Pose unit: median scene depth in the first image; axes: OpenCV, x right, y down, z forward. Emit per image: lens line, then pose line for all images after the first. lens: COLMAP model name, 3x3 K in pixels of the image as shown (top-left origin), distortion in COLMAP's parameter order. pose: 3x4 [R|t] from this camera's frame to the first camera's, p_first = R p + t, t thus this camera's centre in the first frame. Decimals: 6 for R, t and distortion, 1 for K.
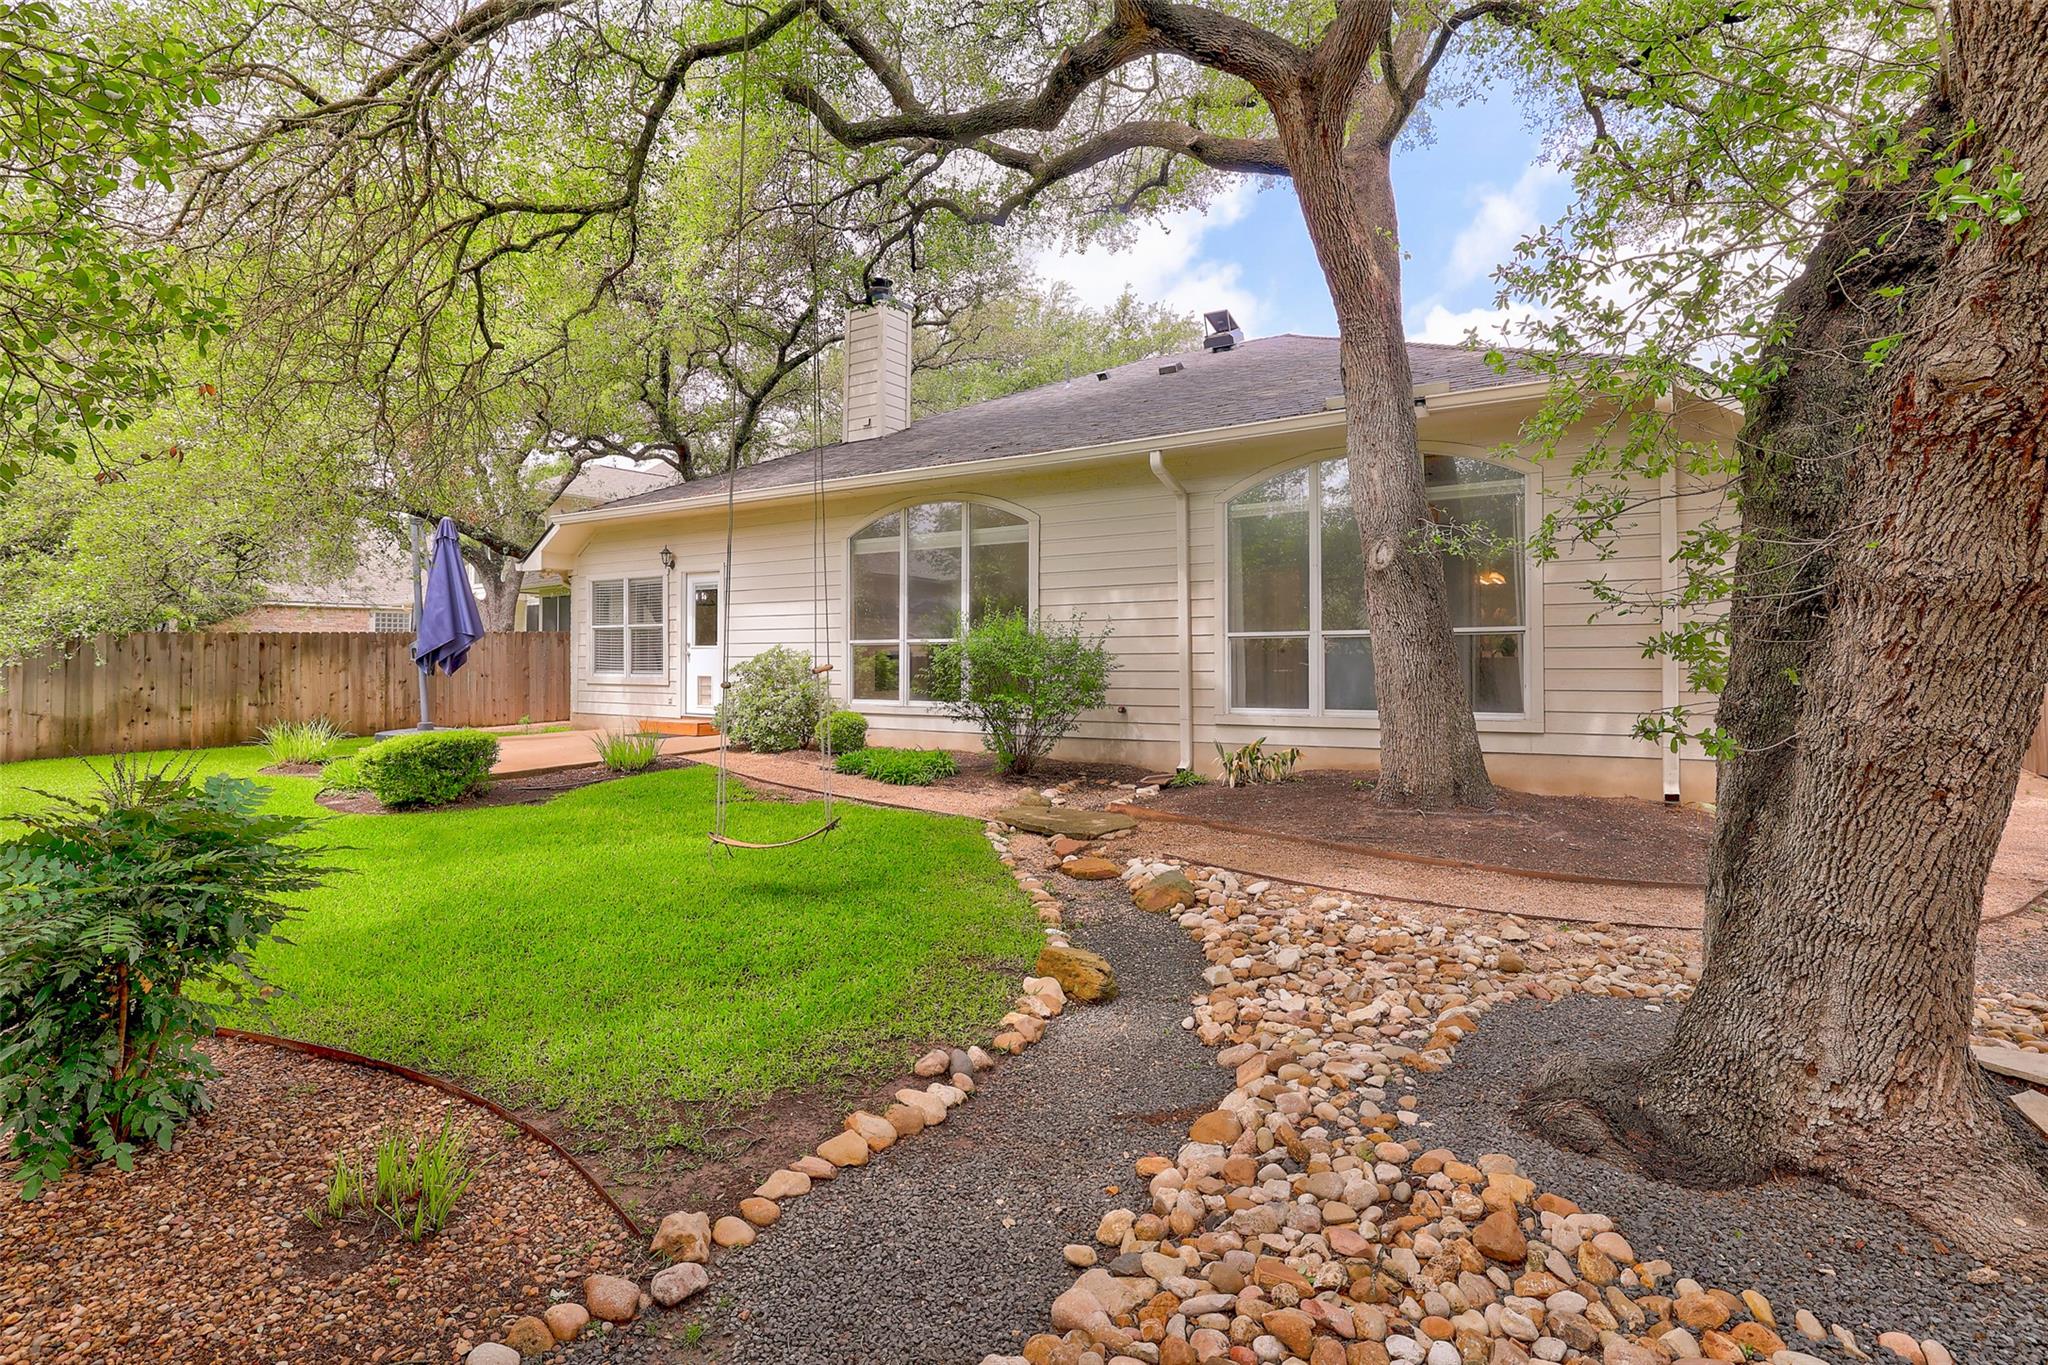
lens RADIAL K [[995.2, 0, 1024.0], [0, 995.2, 682.5], [0, 0, 1]] dist [-0.001575, 0.000020]
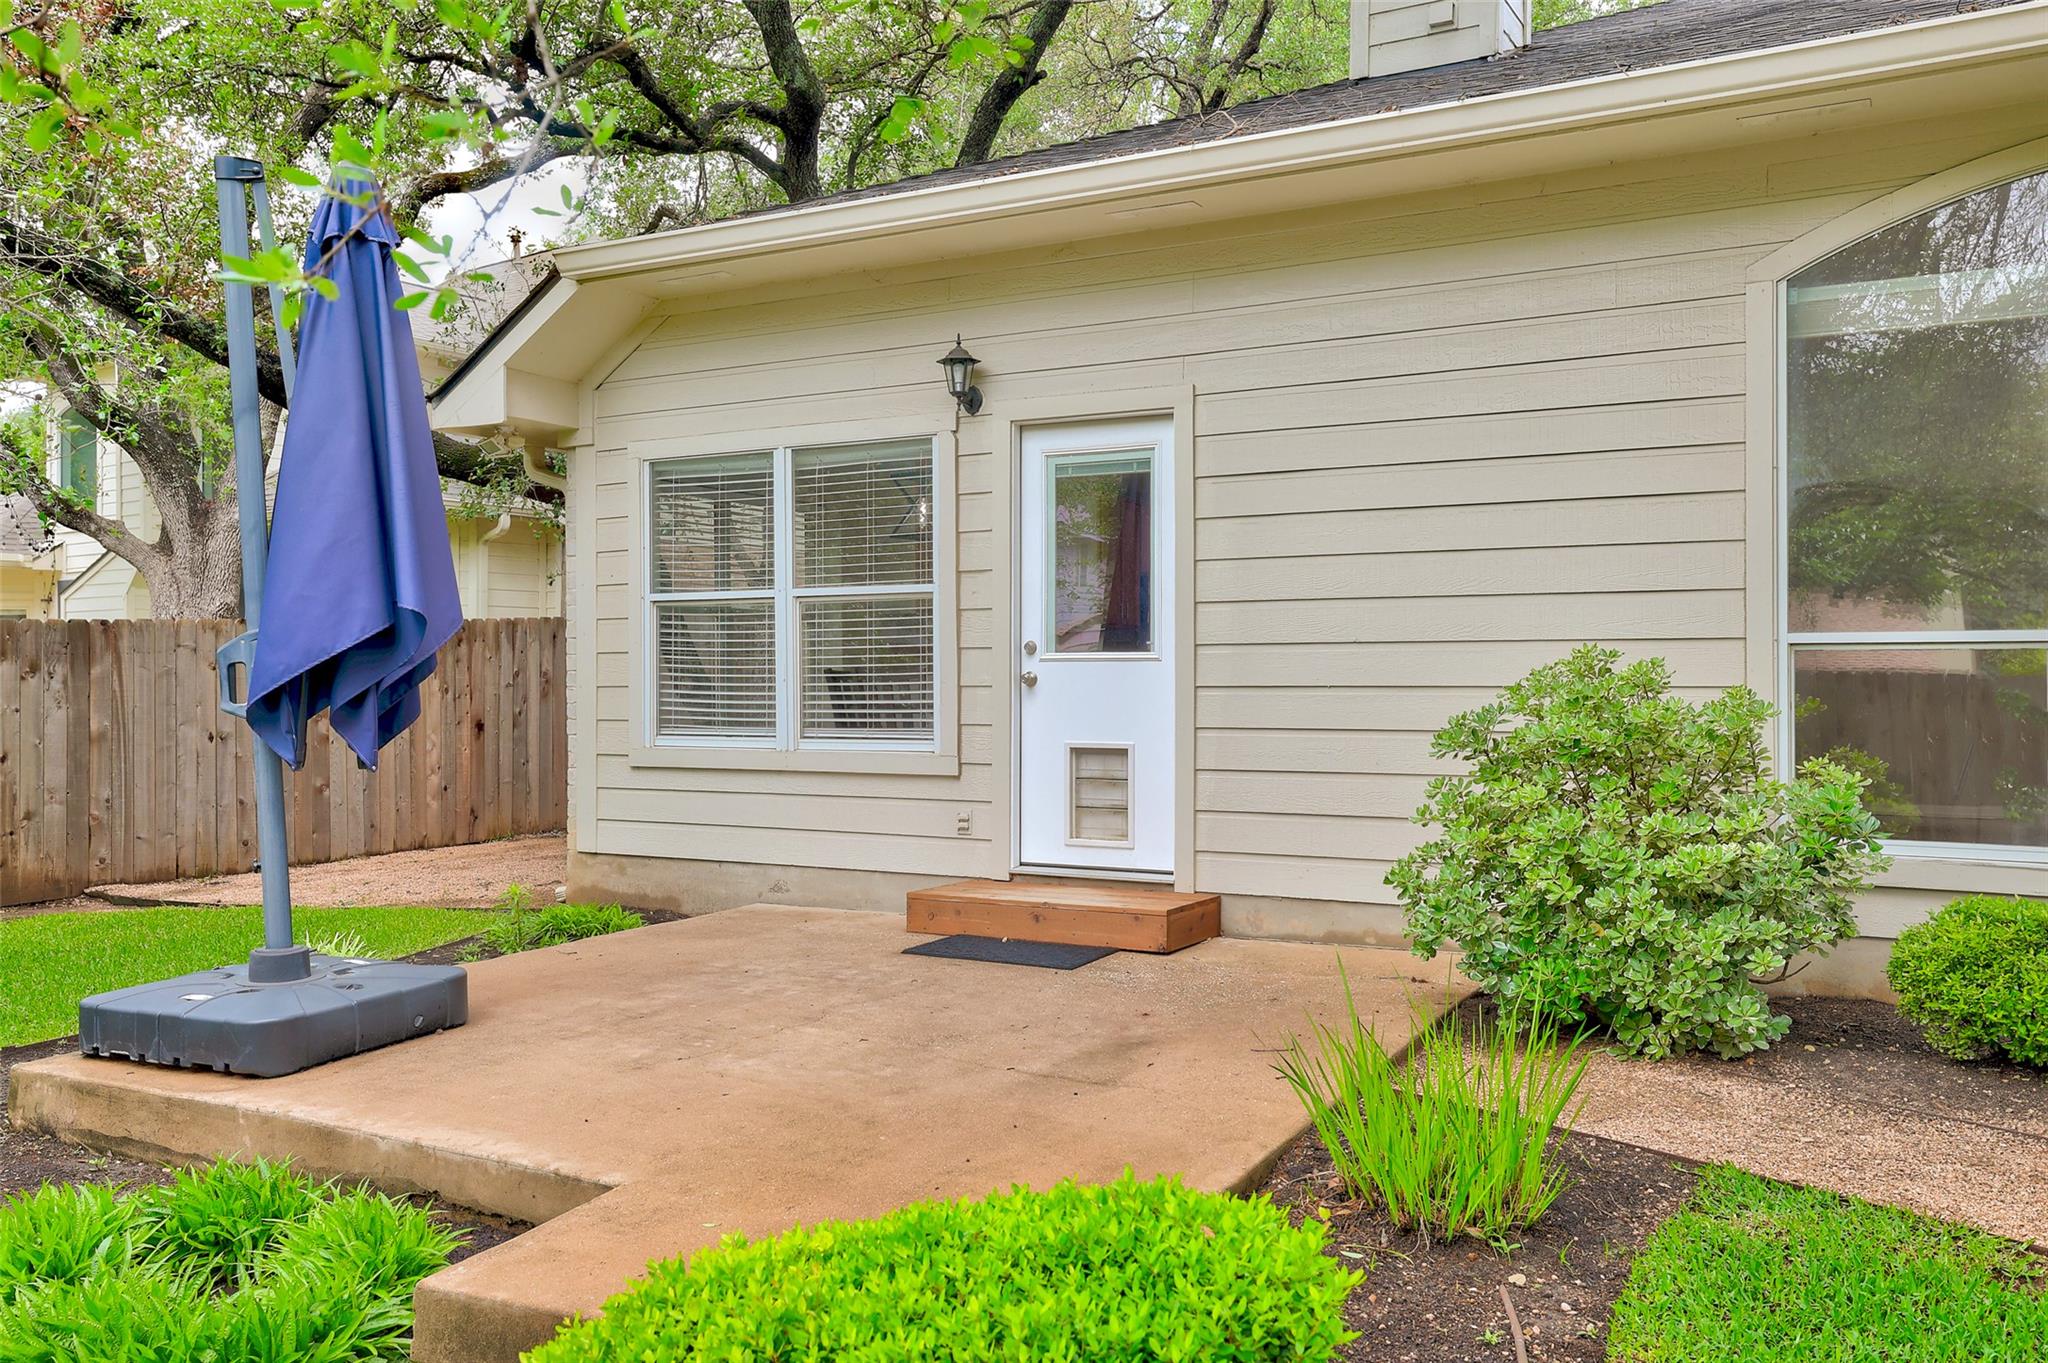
lens RADIAL K [[1587.3, 0, 1024.0], [0, 1587.3, 681.5], [0, 0, 1]] dist [-0.008321, 0.001188]
pose [[0.994414, 0.000701, 0.105551, -0.450945], [0.002549, 0.999527, -0.030658, -0.014396], [-0.105522, 0.030756, 0.993941, 0.571965]]
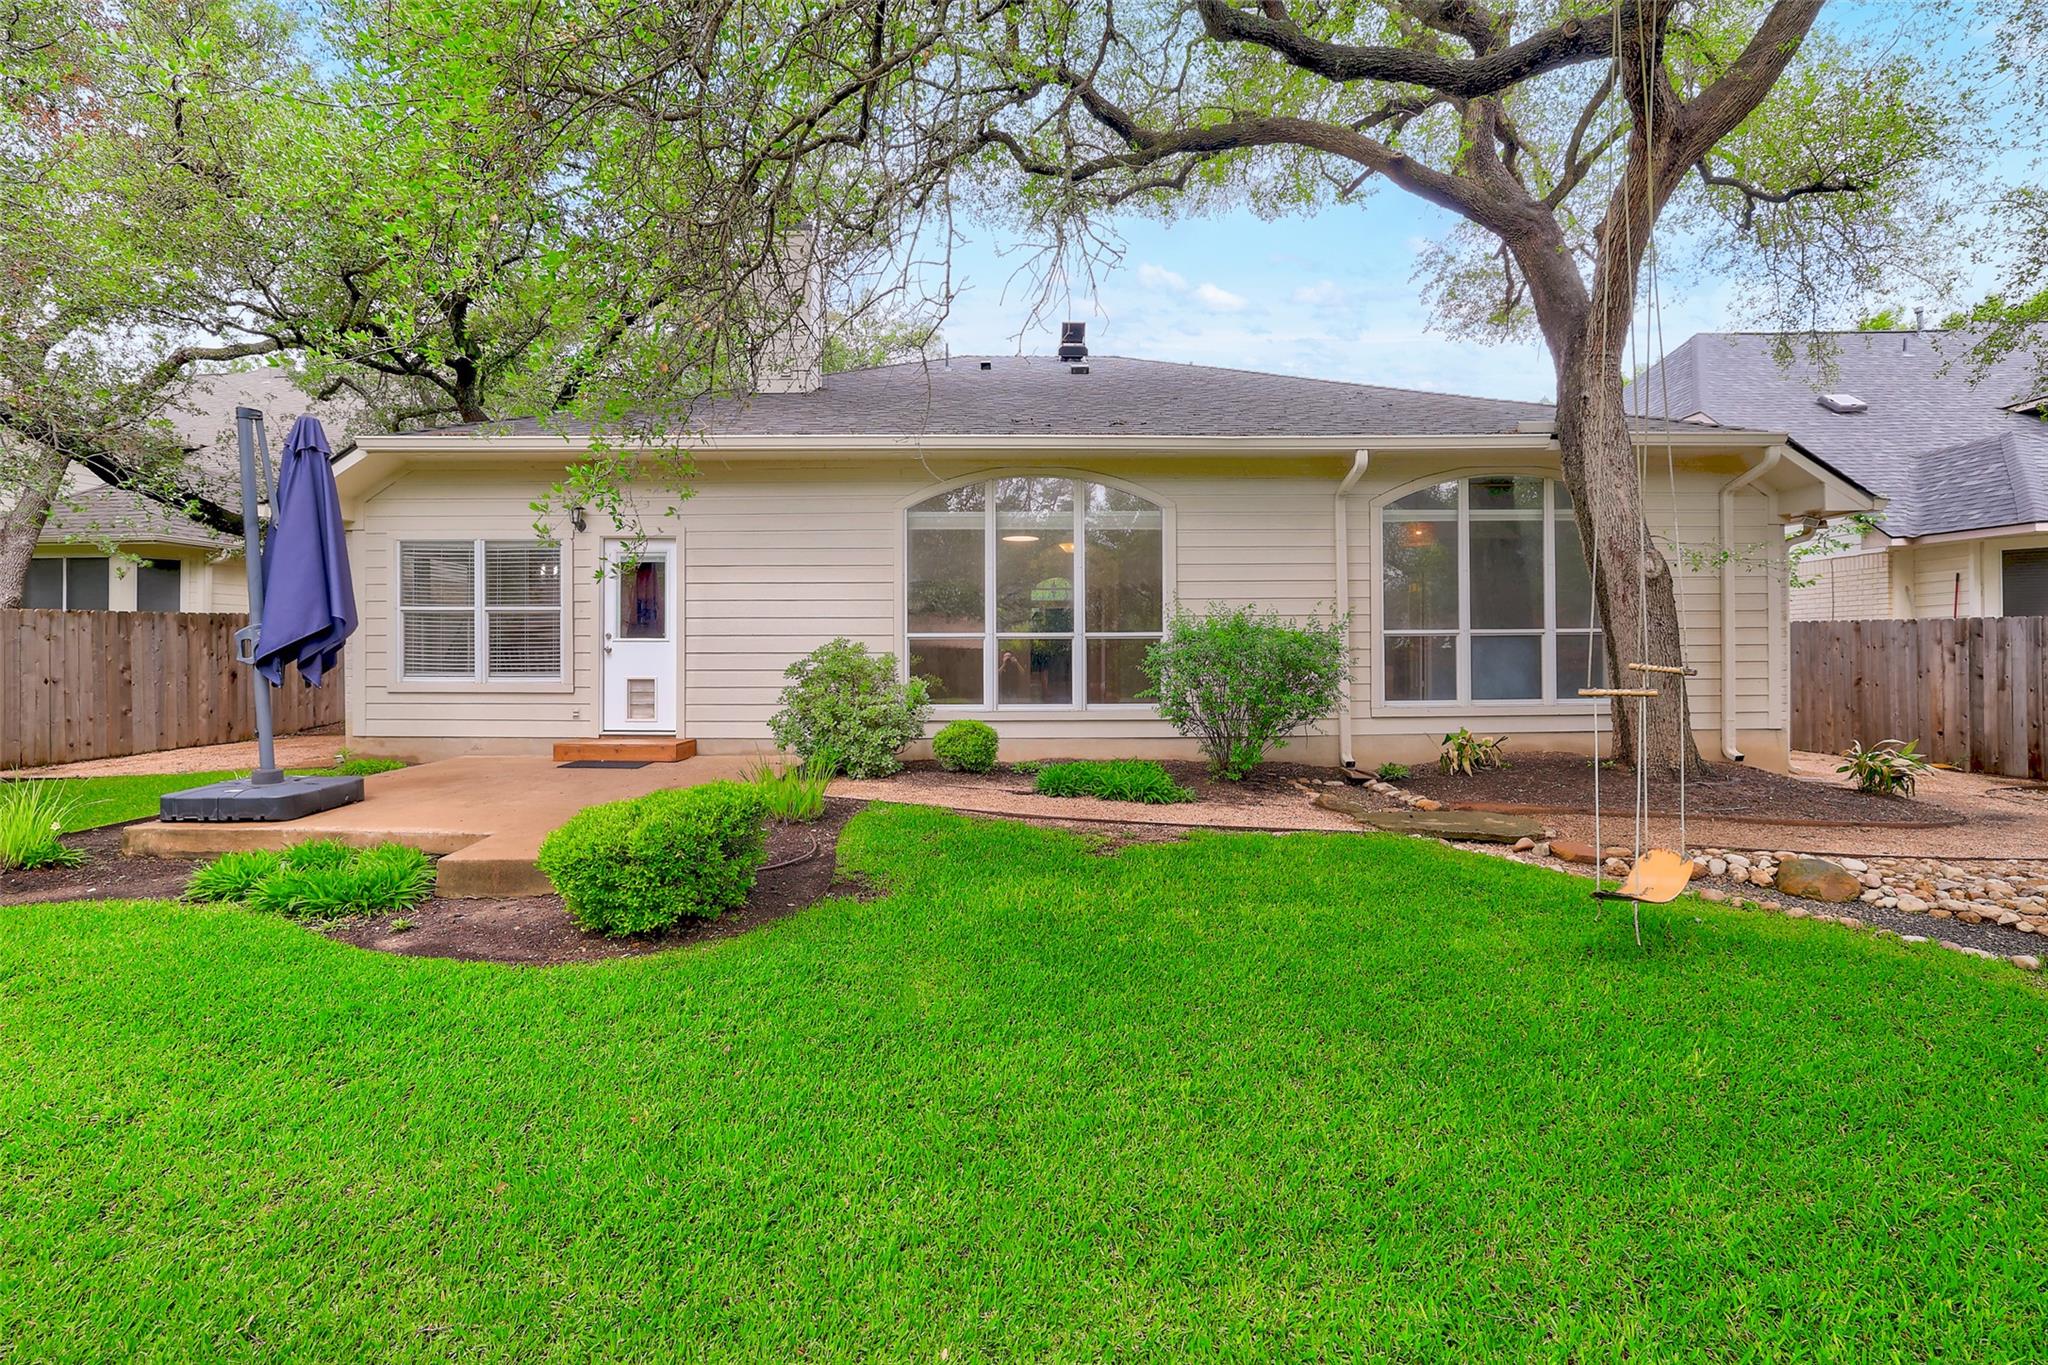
lens RADIAL K [[910.3, 0, 982.9], [0, 910.3, 681.0], [0, 0, 1]] dist [-0.062332, 0.085476]
pose [[0.834550, -0.014210, 0.550749, -0.541780], [0.014006, 0.999891, 0.004576, -0.005664], [-0.550754, 0.003895, 0.834659, 0.349248]]
